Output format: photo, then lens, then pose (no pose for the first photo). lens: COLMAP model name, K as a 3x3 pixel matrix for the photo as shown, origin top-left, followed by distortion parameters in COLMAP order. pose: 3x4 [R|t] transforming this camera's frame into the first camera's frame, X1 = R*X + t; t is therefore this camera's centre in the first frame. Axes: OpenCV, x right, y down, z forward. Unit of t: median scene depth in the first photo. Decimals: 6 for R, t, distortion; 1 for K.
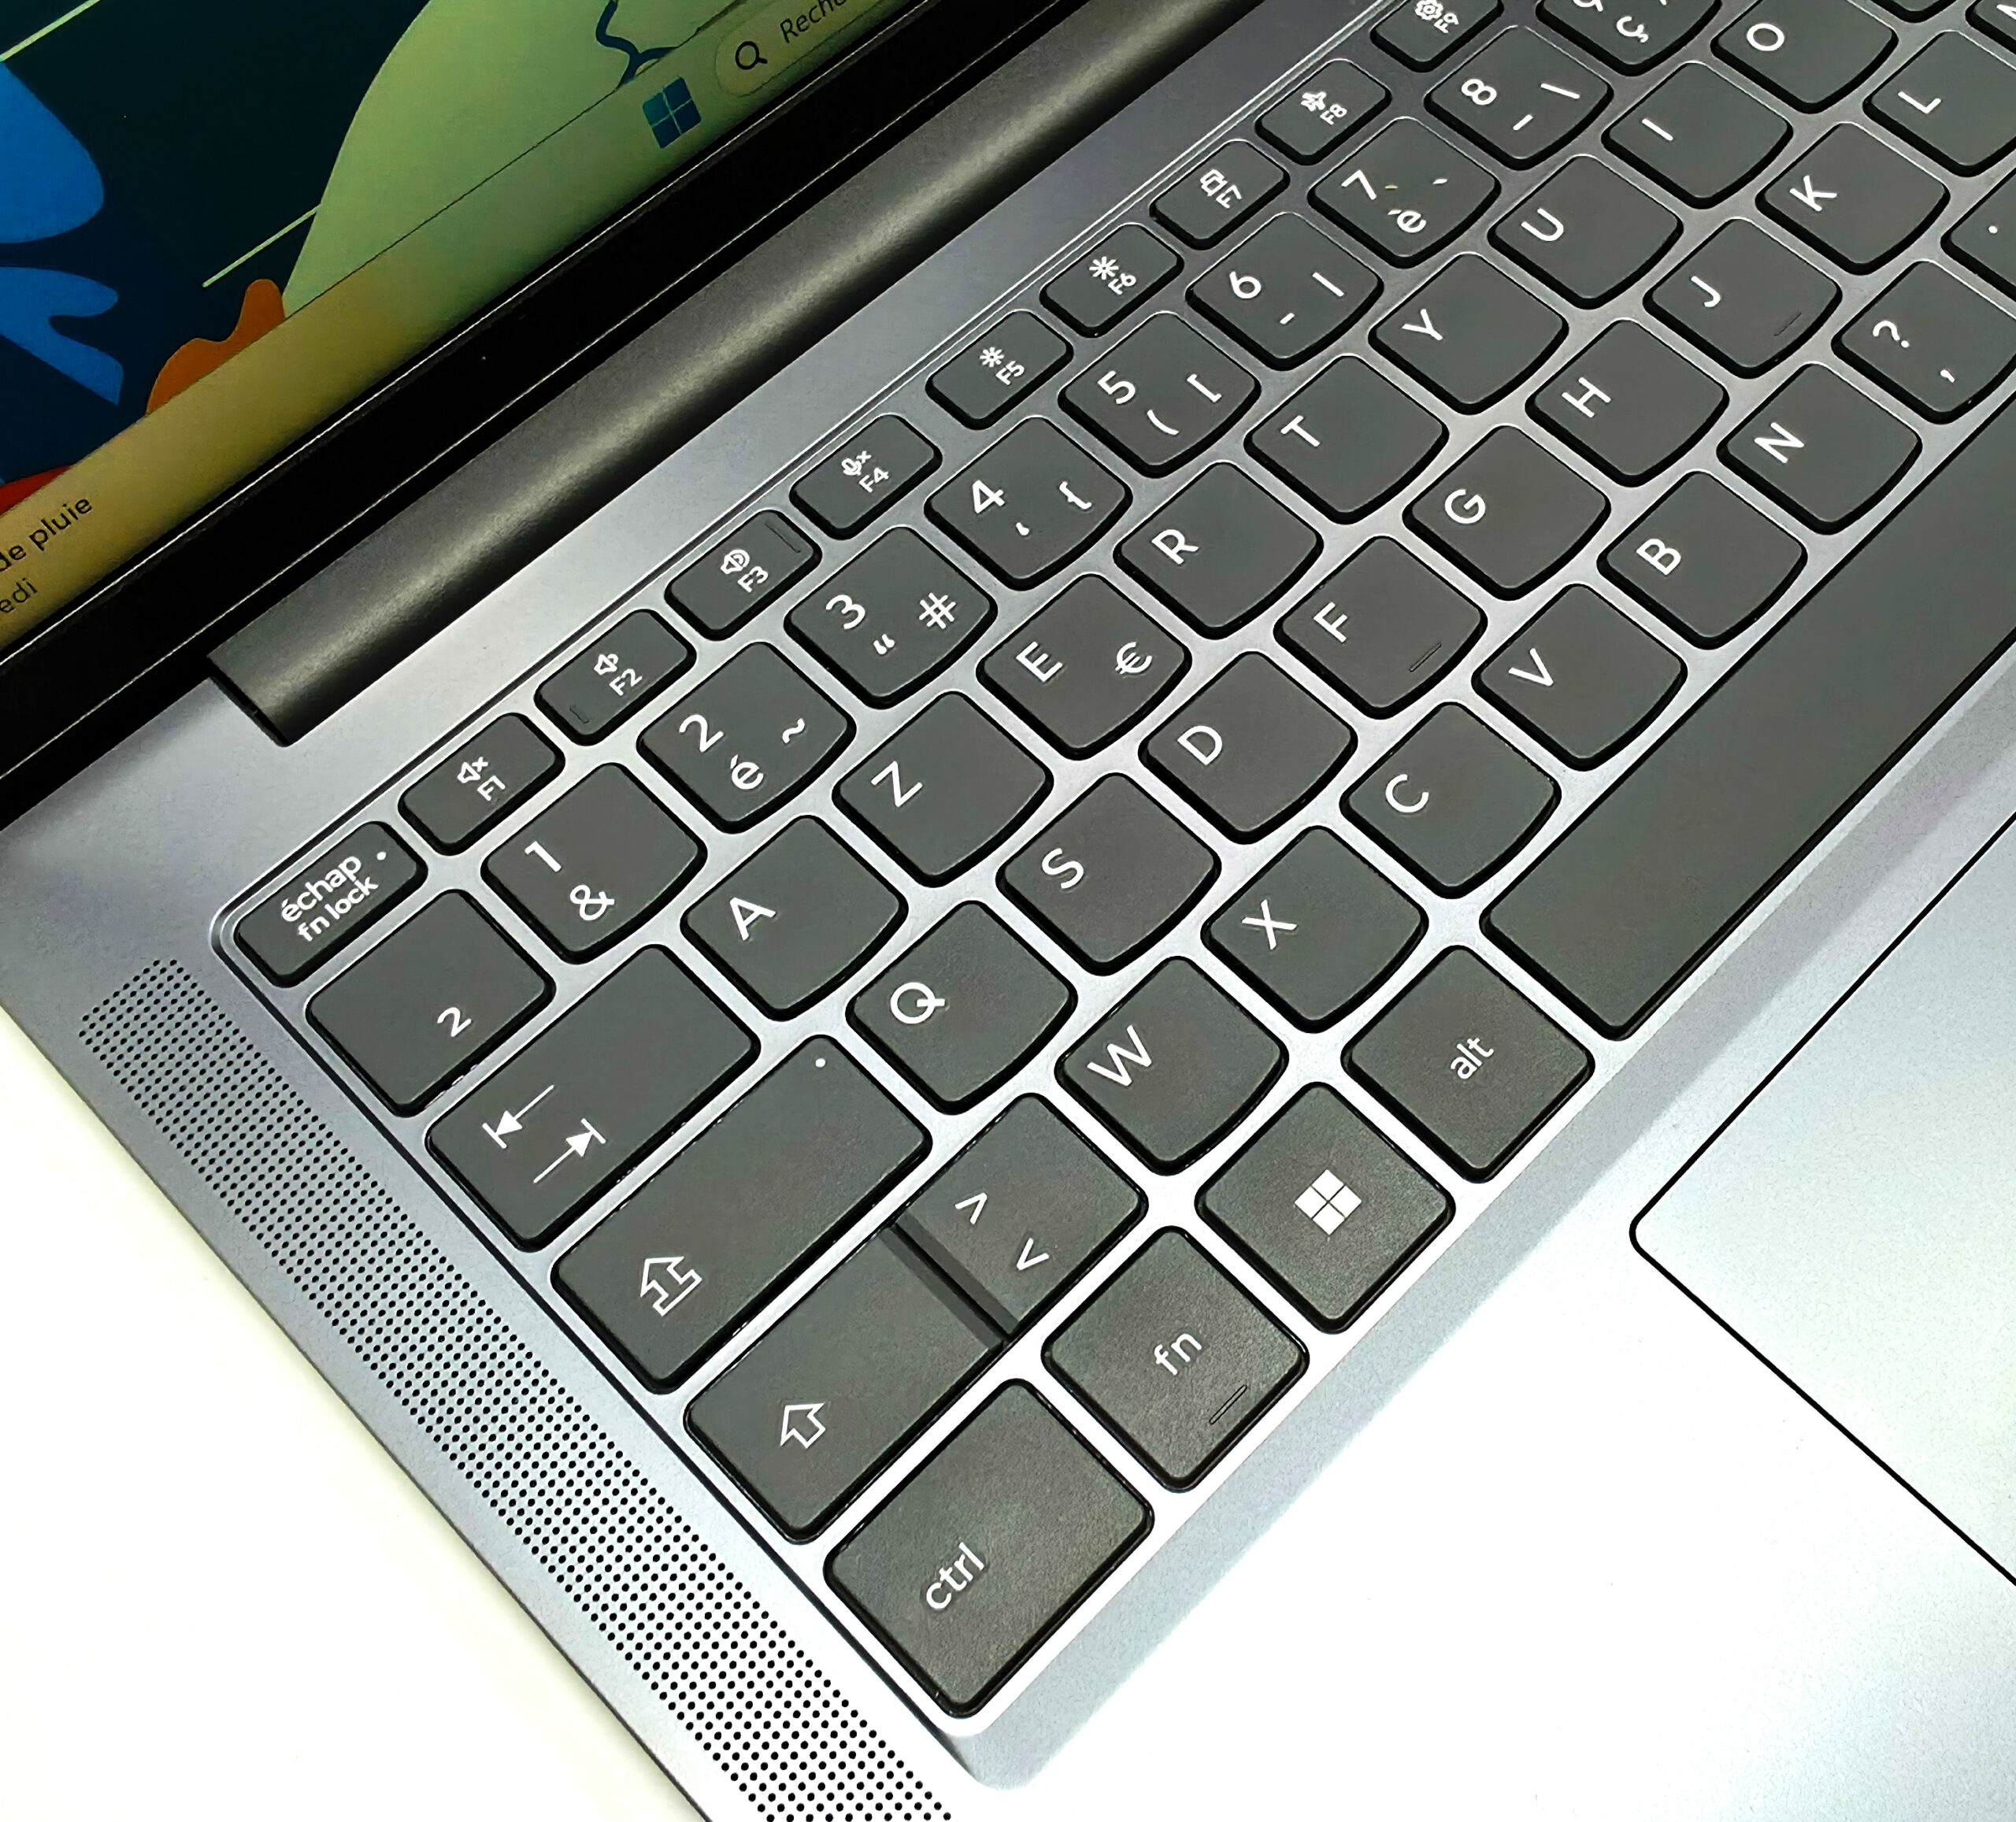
lens RADIAL K [[2248.6, 0, 1303.7], [0, 2248.6, 903.9], [0, 0, 1]] dist [-0.007195, 0.044652]
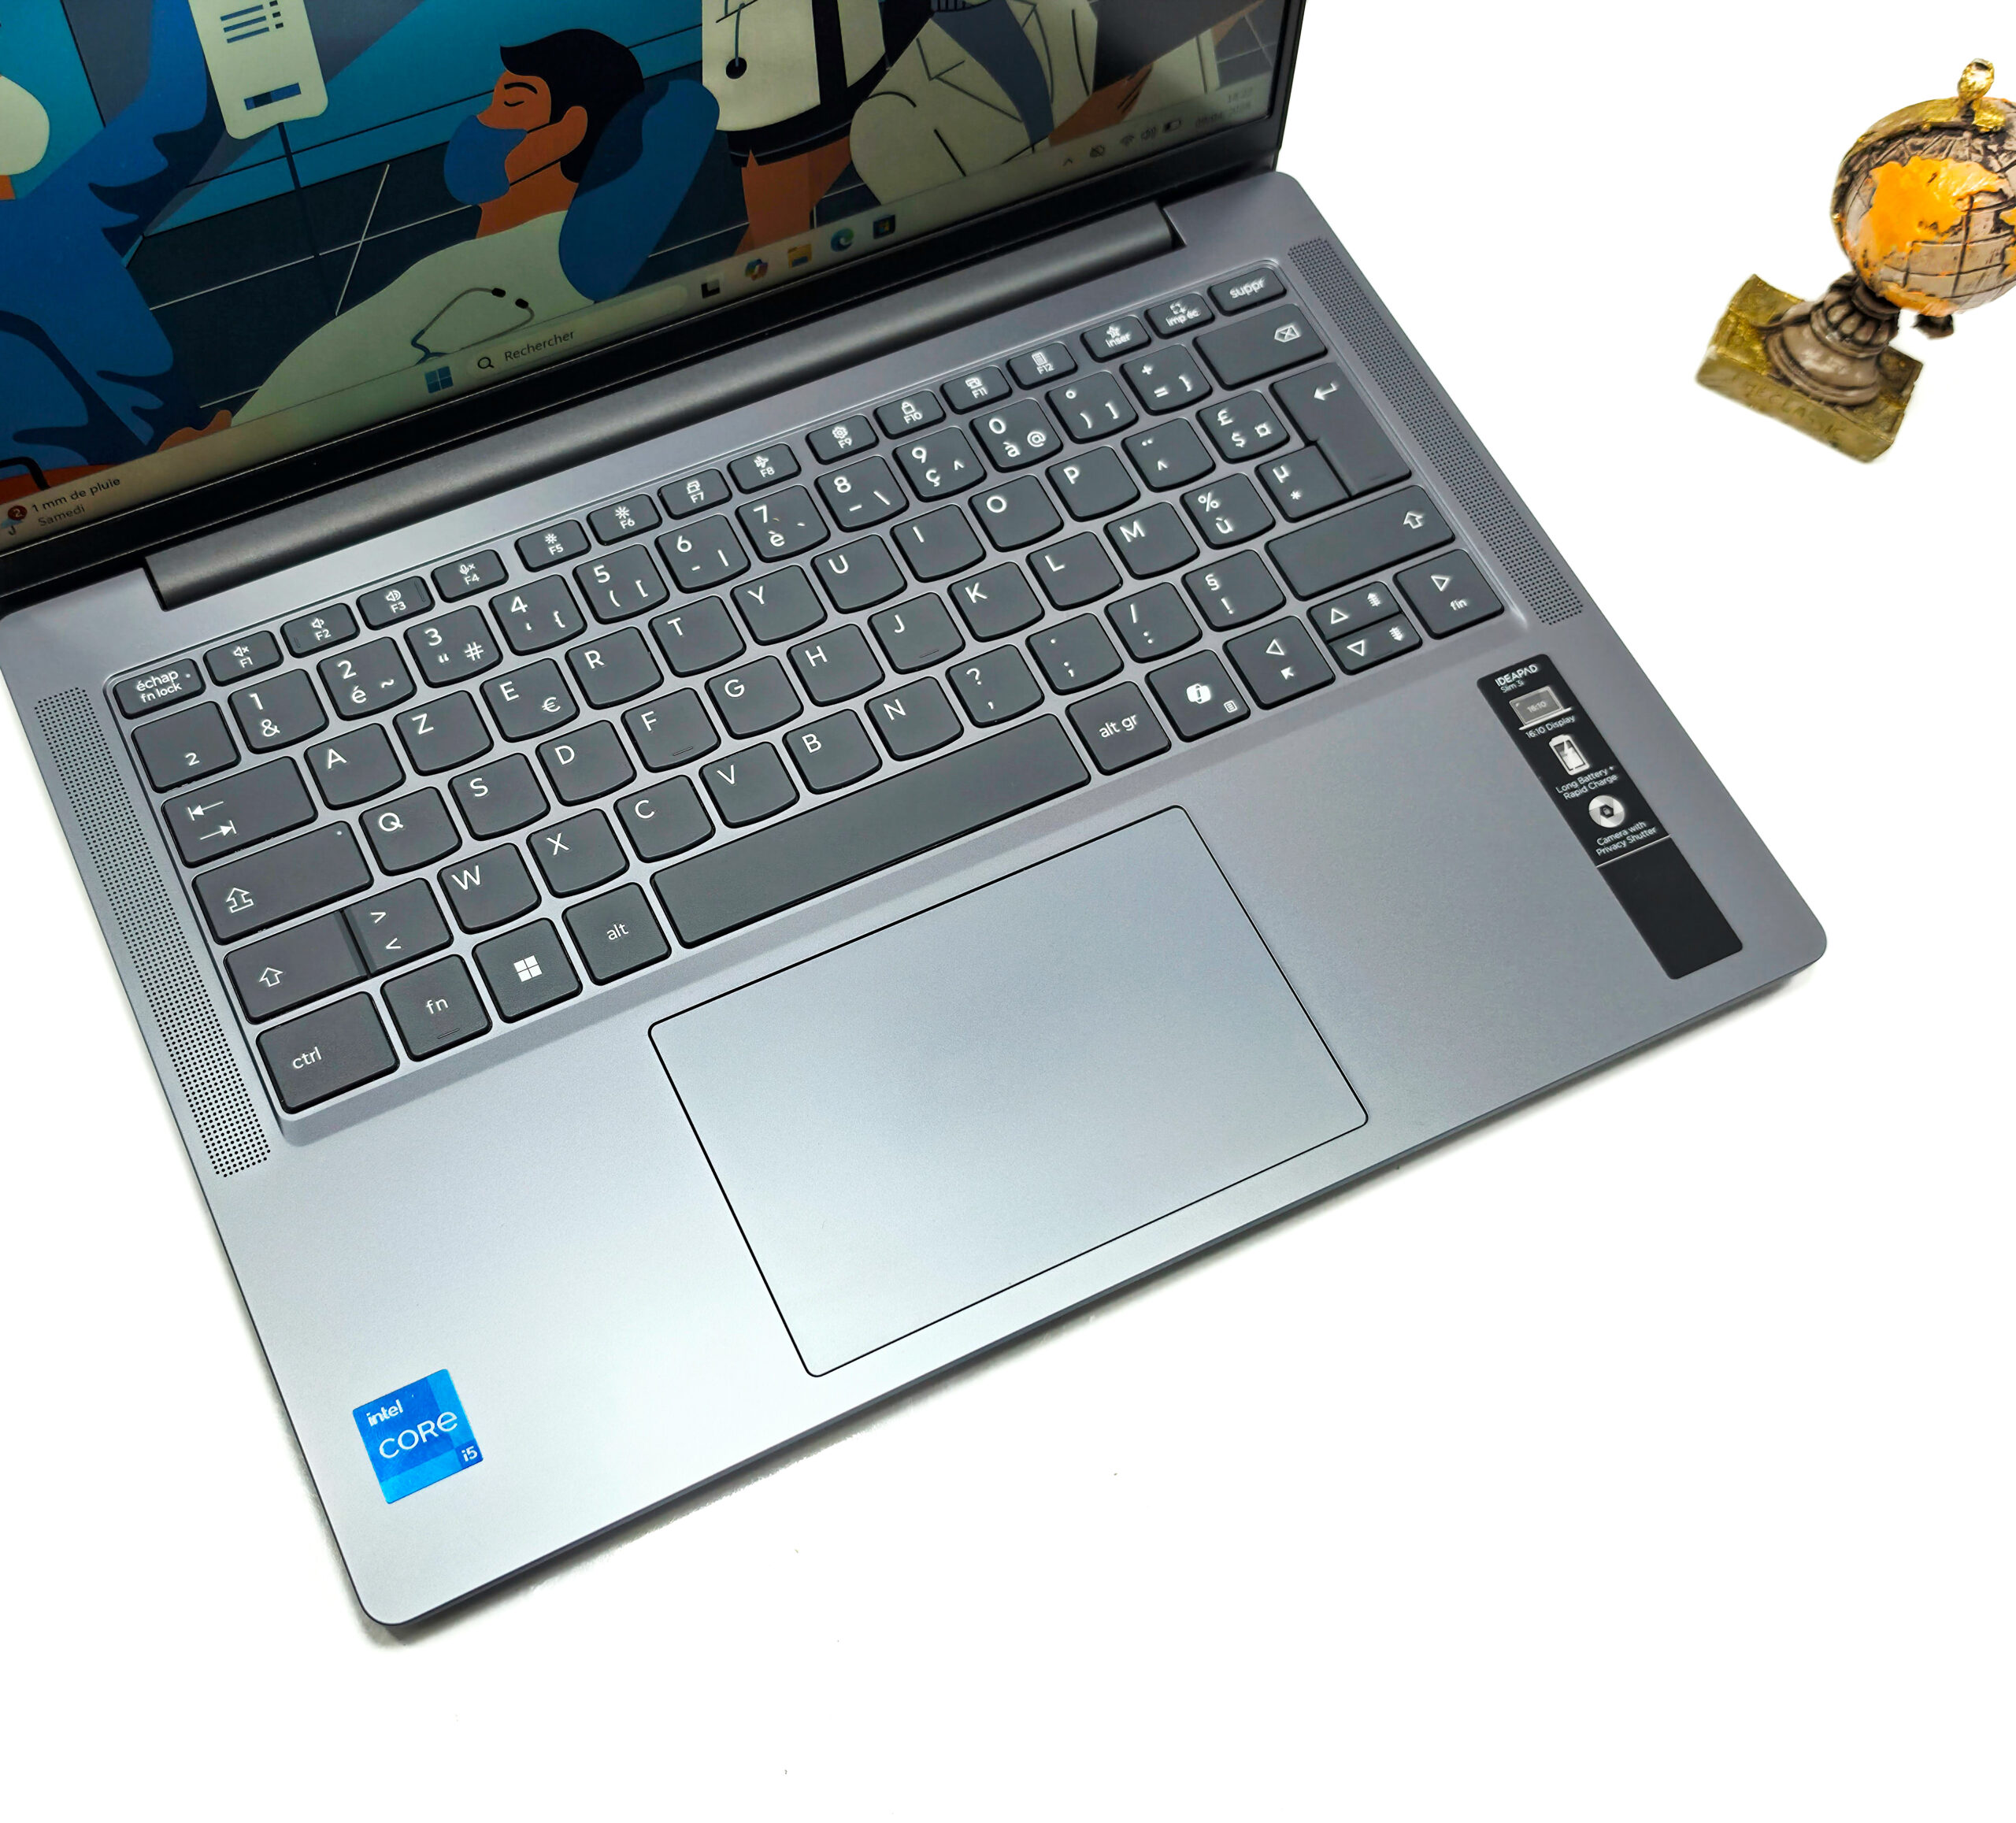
lens RADIAL K [[2715.5, 0, 1008.0], [0, 2715.5, 911.5], [0, 0, 1]] dist [0.157053, -0.456221]
pose [[0.936273, 0.338887, -0.092455, 0.652826], [-0.338985, 0.940670, 0.015128, -0.116252], [0.092097, 0.017177, 0.995602, -1.559838]]
